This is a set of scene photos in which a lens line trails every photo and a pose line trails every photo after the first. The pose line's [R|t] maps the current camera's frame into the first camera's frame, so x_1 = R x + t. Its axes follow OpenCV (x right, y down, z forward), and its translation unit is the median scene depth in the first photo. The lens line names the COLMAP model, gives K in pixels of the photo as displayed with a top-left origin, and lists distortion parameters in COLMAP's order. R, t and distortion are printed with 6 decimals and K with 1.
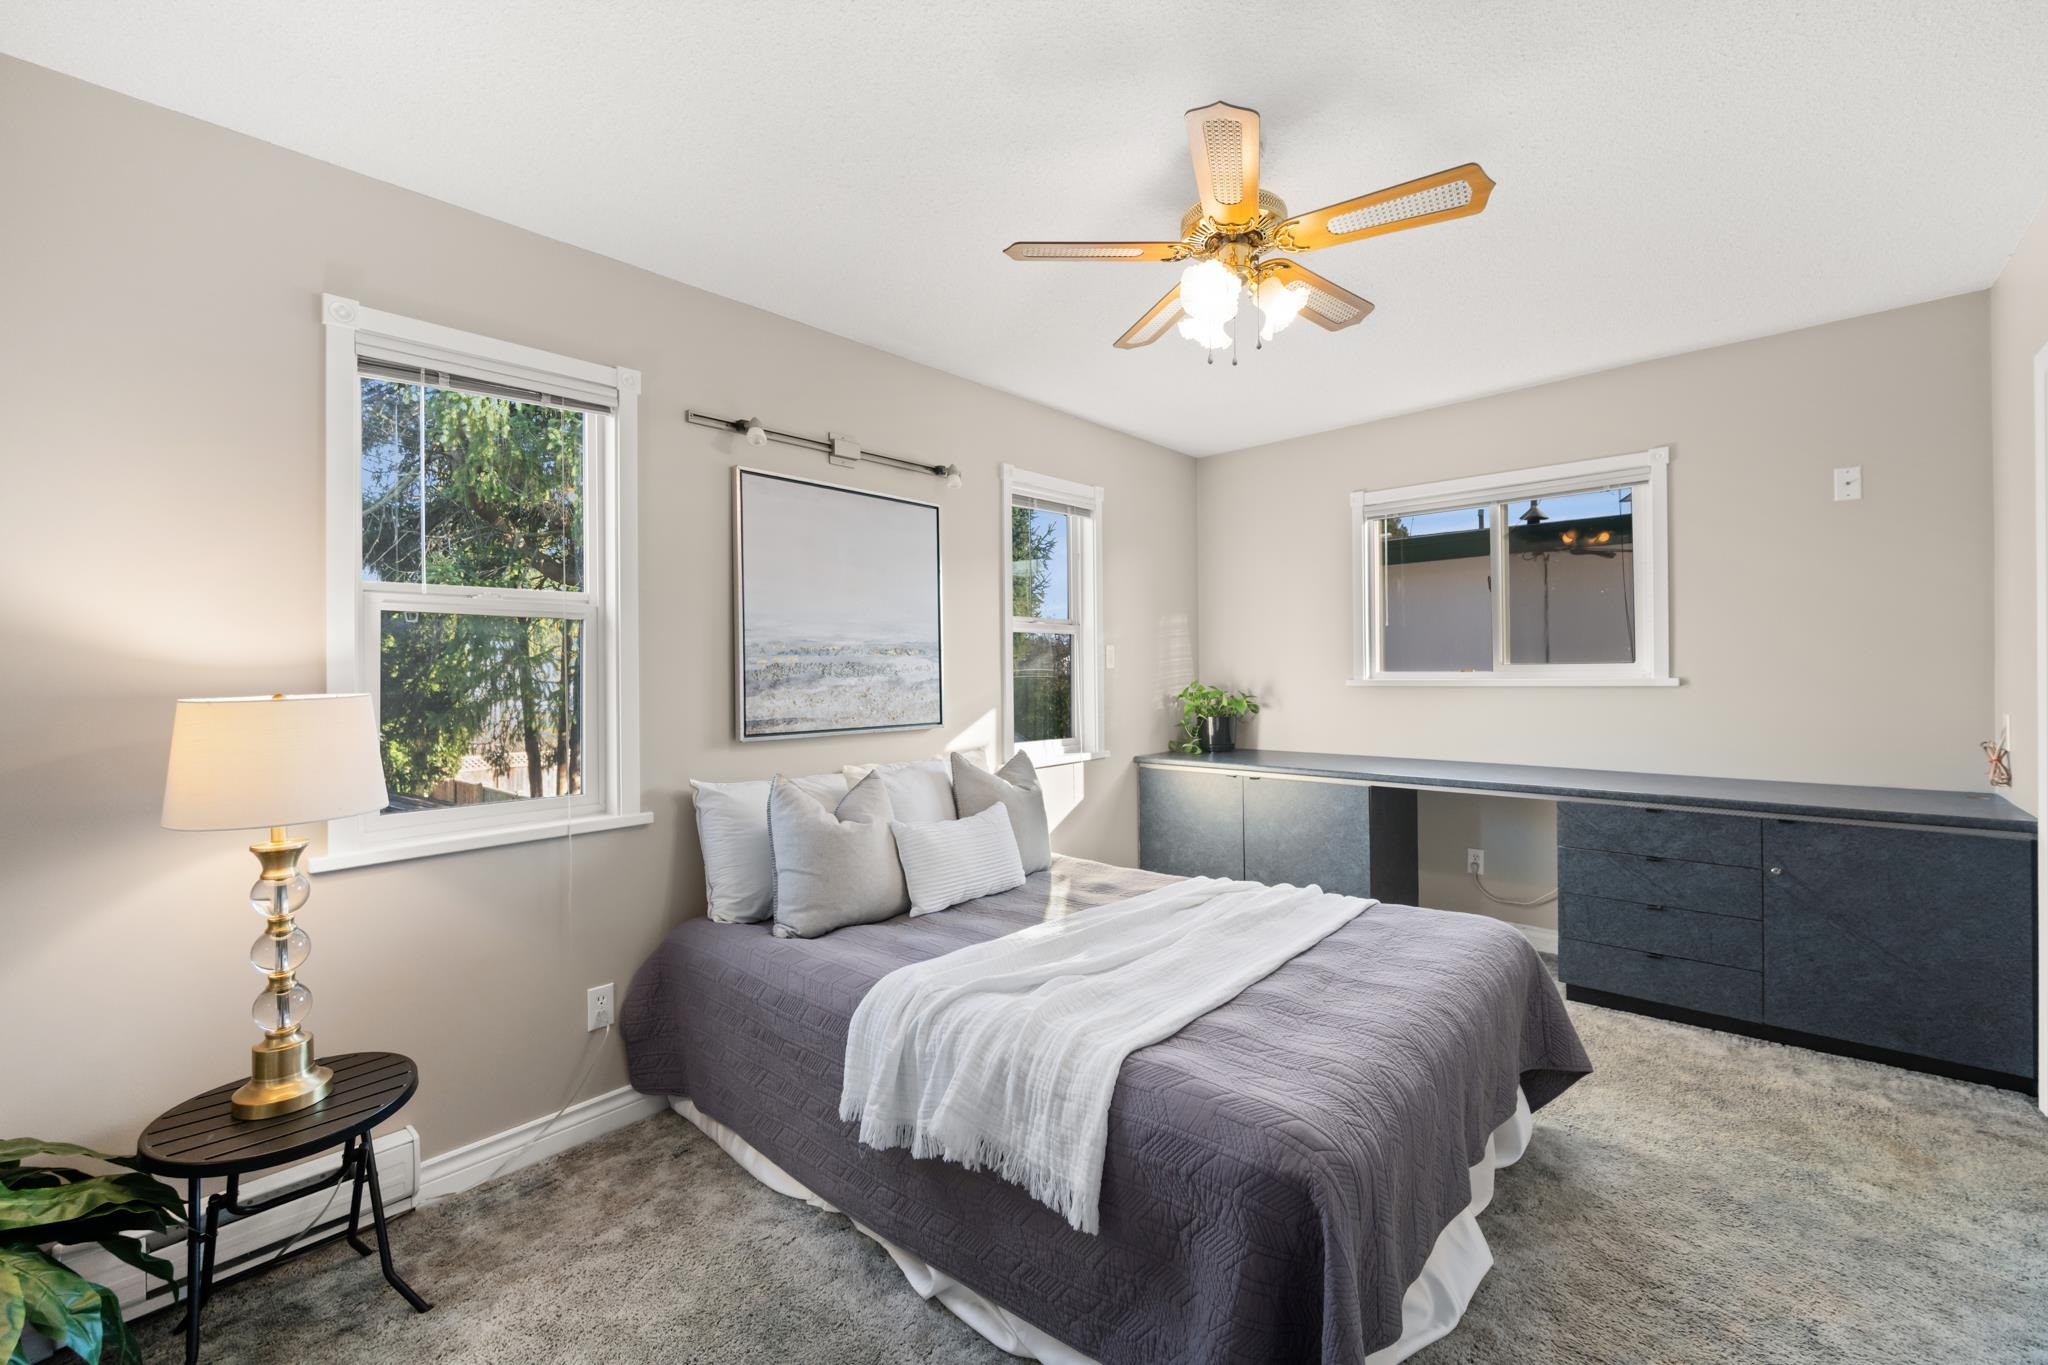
lens RADIAL K [[841.6, 0, 1021.1], [0, 841.6, 669.0], [0, 0, 1]] dist [-0.003823, -0.000451]
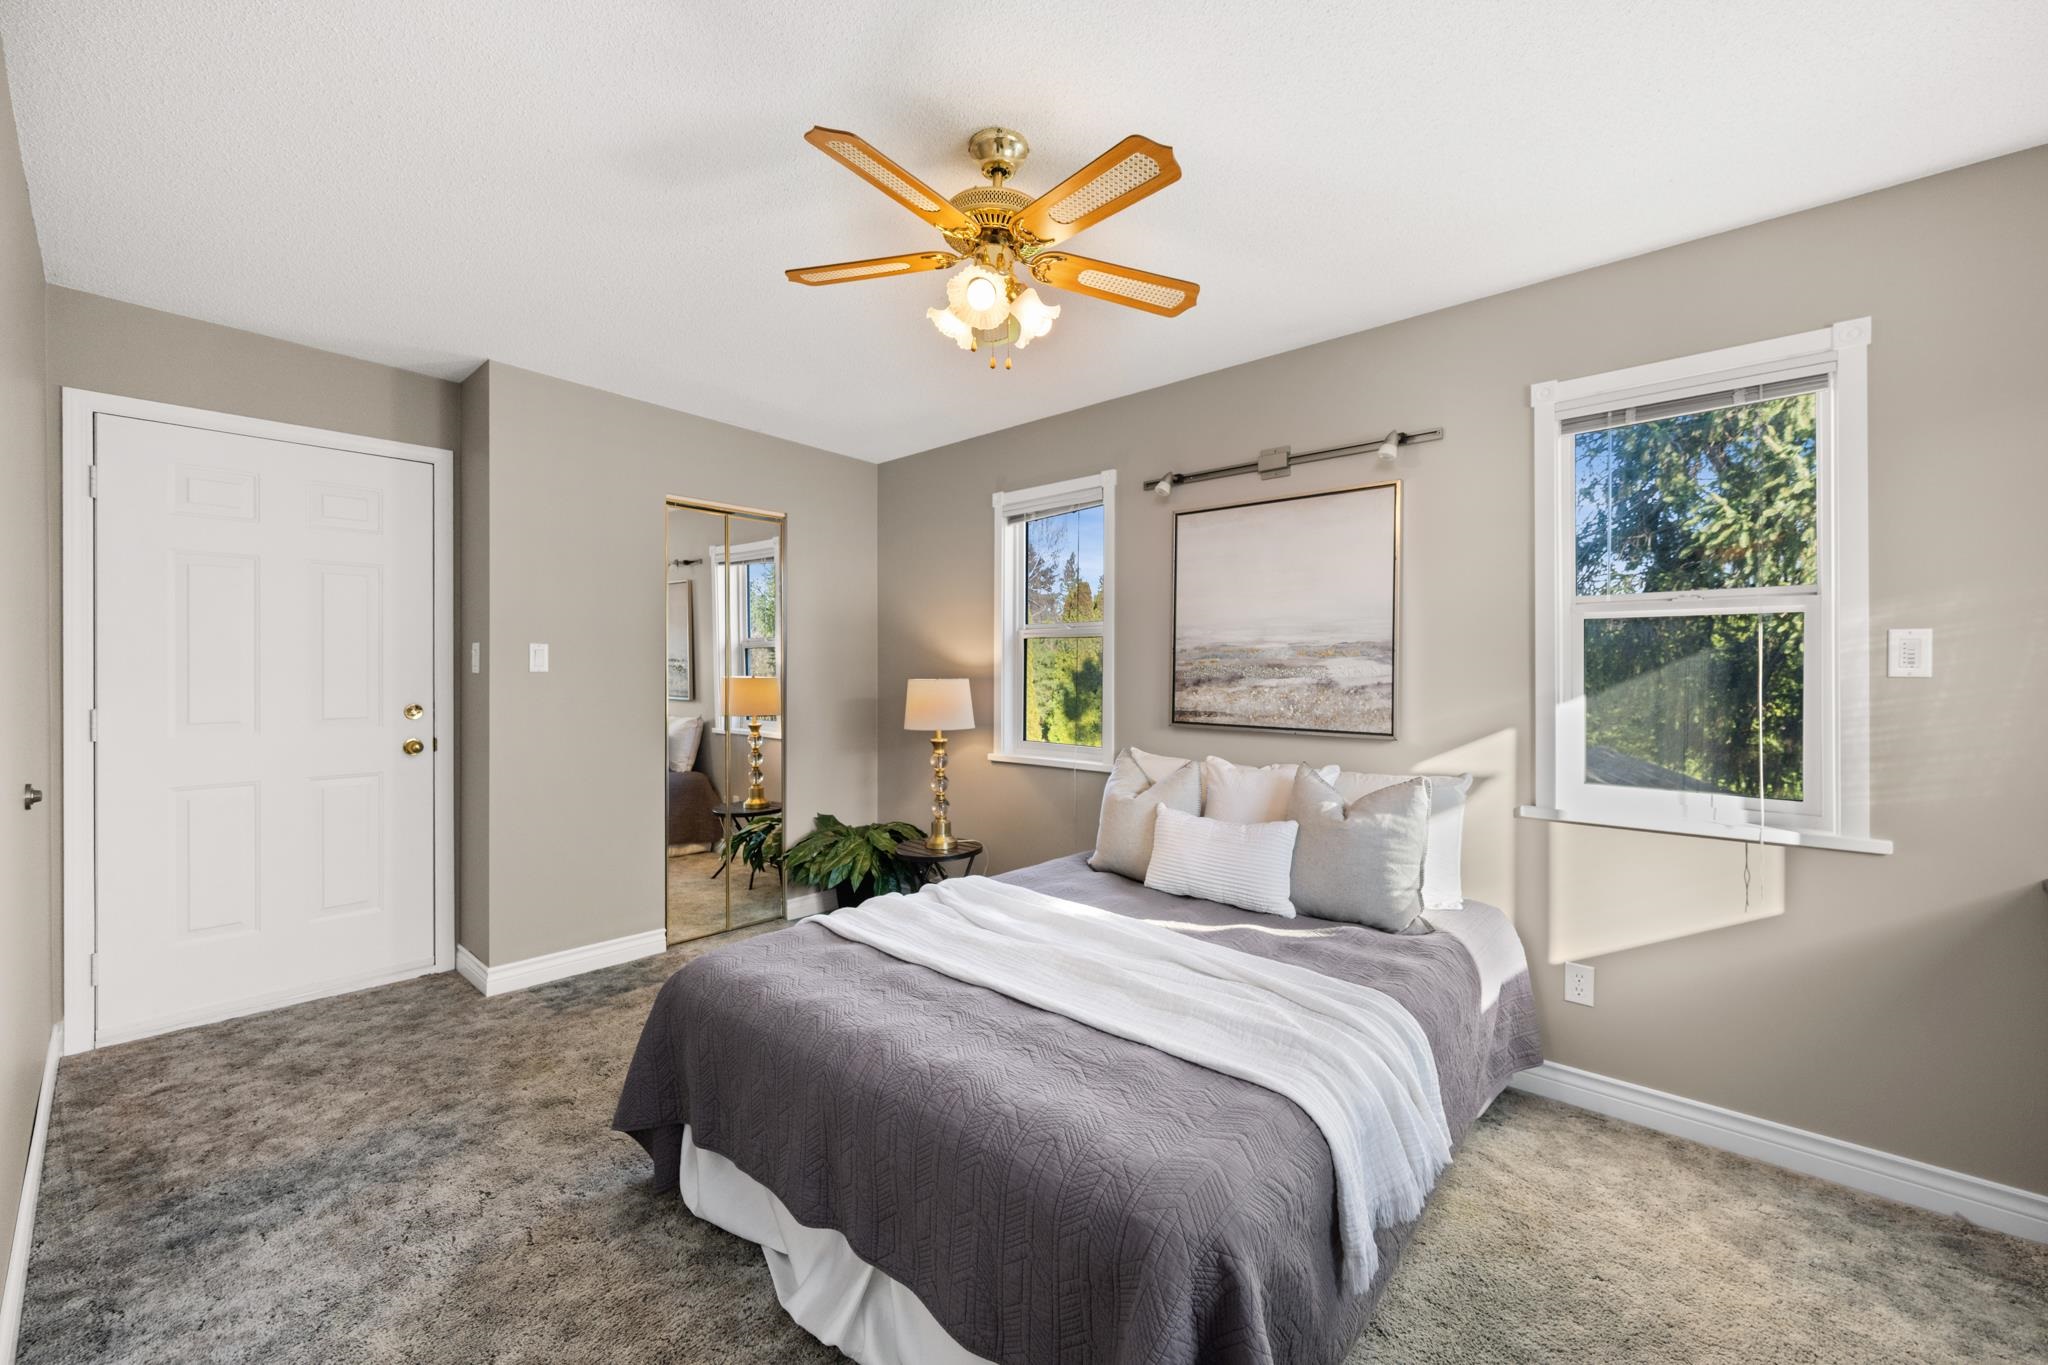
lens RADIAL K [[803.8, 0, 1020.0], [0, 803.8, 675.9], [0, 0, 1]] dist [-0.002060, 0.000182]
pose [[0.007607, 0.017290, -0.999822, 0.855748], [-0.002889, 0.999847, 0.017268, -0.010552], [0.999967, 0.002757, 0.007655, 0.729983]]
